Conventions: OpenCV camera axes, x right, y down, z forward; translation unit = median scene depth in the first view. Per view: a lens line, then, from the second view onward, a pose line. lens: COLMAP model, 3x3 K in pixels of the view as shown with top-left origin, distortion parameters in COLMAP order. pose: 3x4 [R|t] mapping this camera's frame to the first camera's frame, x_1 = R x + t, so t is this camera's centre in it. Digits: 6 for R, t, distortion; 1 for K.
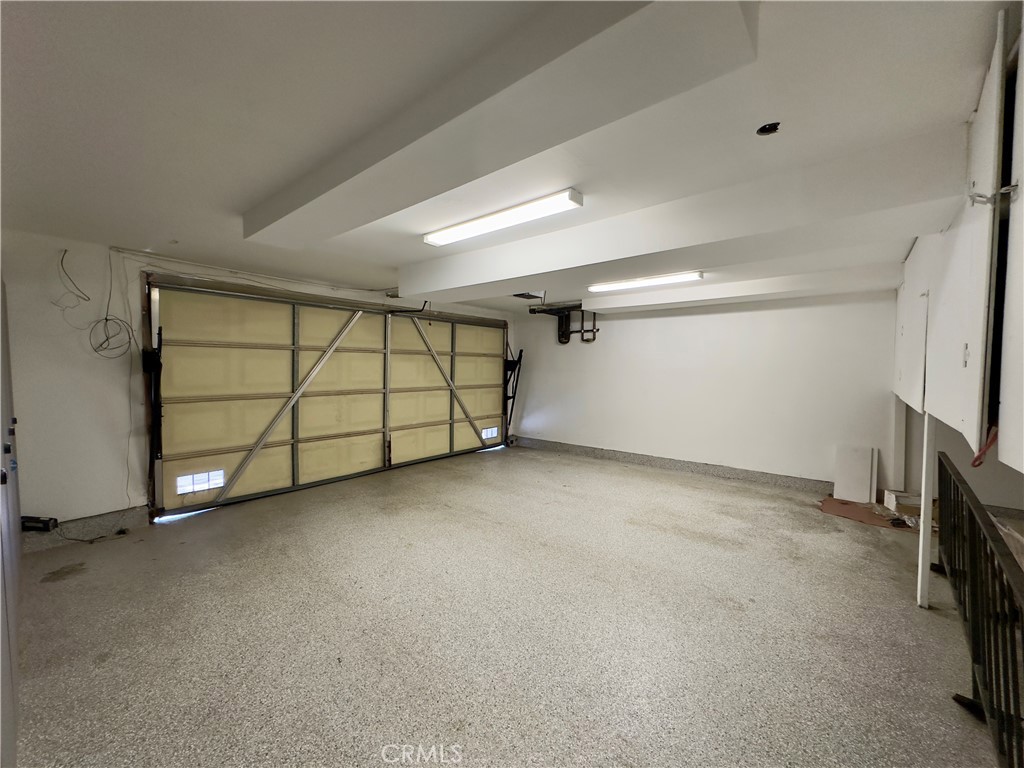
lens RADIAL K [[408.8, 0, 512.0], [0, 408.8, 384.0], [0, 0, 1]] dist [0.000326, -0.000029]
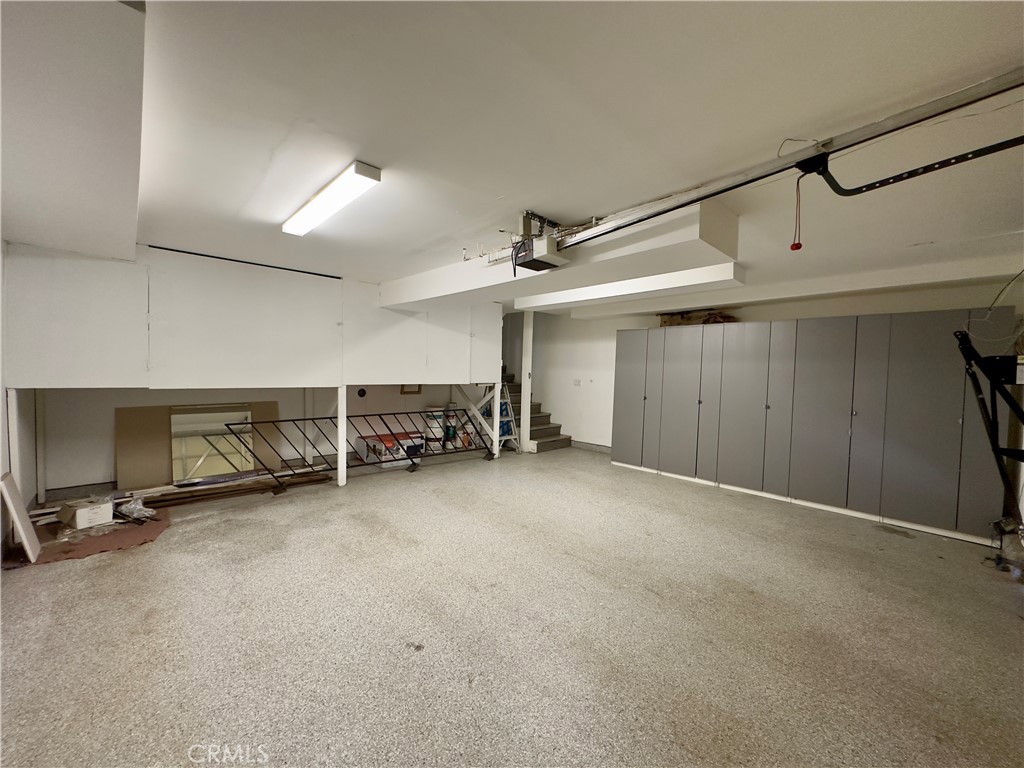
lens RADIAL K [[408.8, 0, 512.0], [0, 408.8, 384.0], [0, 0, 1]] dist [0.000326, -0.000029]
pose [[-0.991952, -0.030581, 0.122868, -0.011635], [-0.020893, 0.996625, 0.079381, -0.074574], [-0.124881, 0.076175, -0.989243, 1.927548]]
